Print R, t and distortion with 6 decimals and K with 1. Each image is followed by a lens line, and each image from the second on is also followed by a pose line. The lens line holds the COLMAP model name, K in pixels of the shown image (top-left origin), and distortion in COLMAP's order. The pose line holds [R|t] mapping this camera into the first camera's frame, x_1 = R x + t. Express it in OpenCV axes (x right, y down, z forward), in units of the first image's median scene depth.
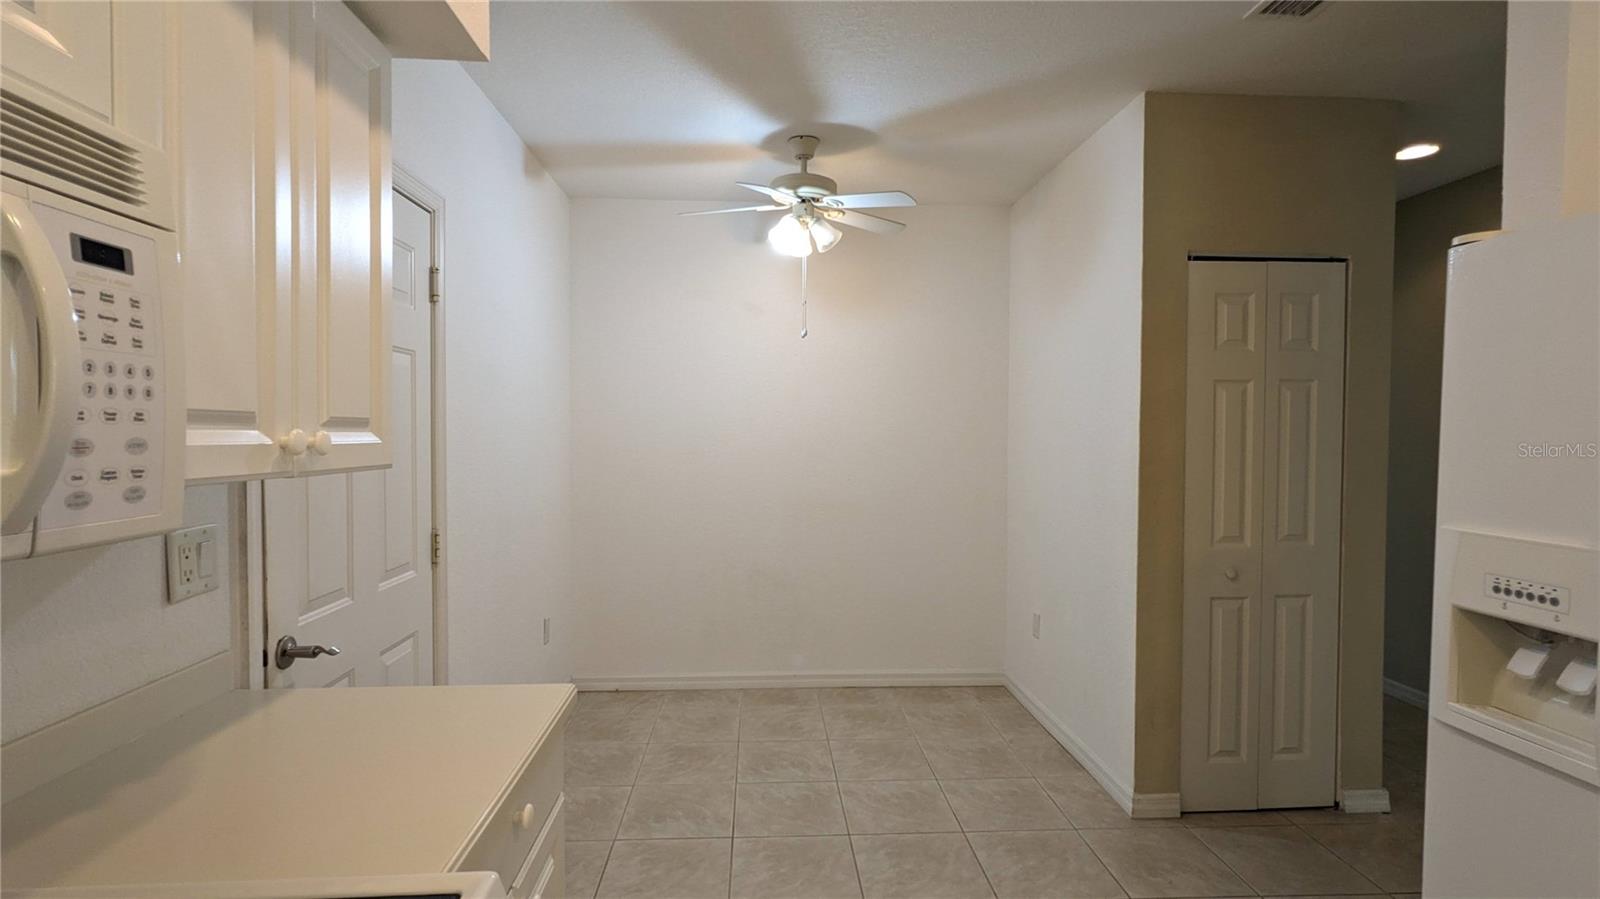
lens RADIAL K [[779.2, 0, 789.6], [0, 779.2, 450.2], [0, 0, 1]] dist [0.014460, 0.000700]
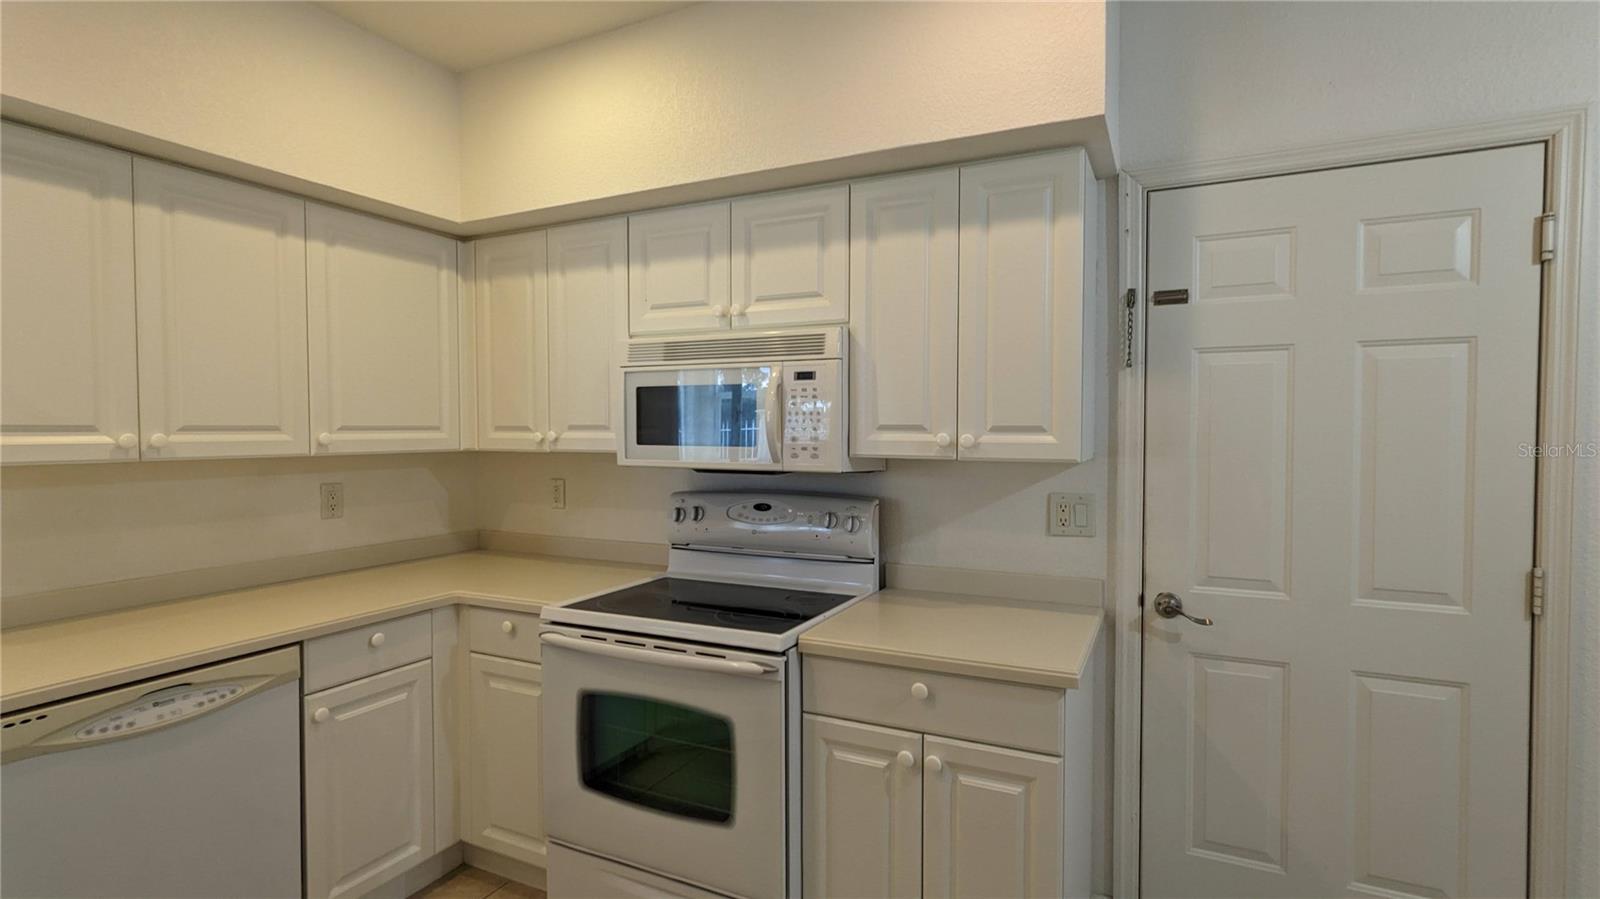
lens RADIAL K [[779.2, 0, 788.8], [0, 779.2, 449.4], [0, 0, 1]] dist [0.014460, 0.000700]
pose [[-0.493490, 0.020097, -0.869519, 1.685168], [-0.024330, 0.999023, 0.036898, -0.070082], [0.869411, 0.039364, -0.492519, 2.315655]]
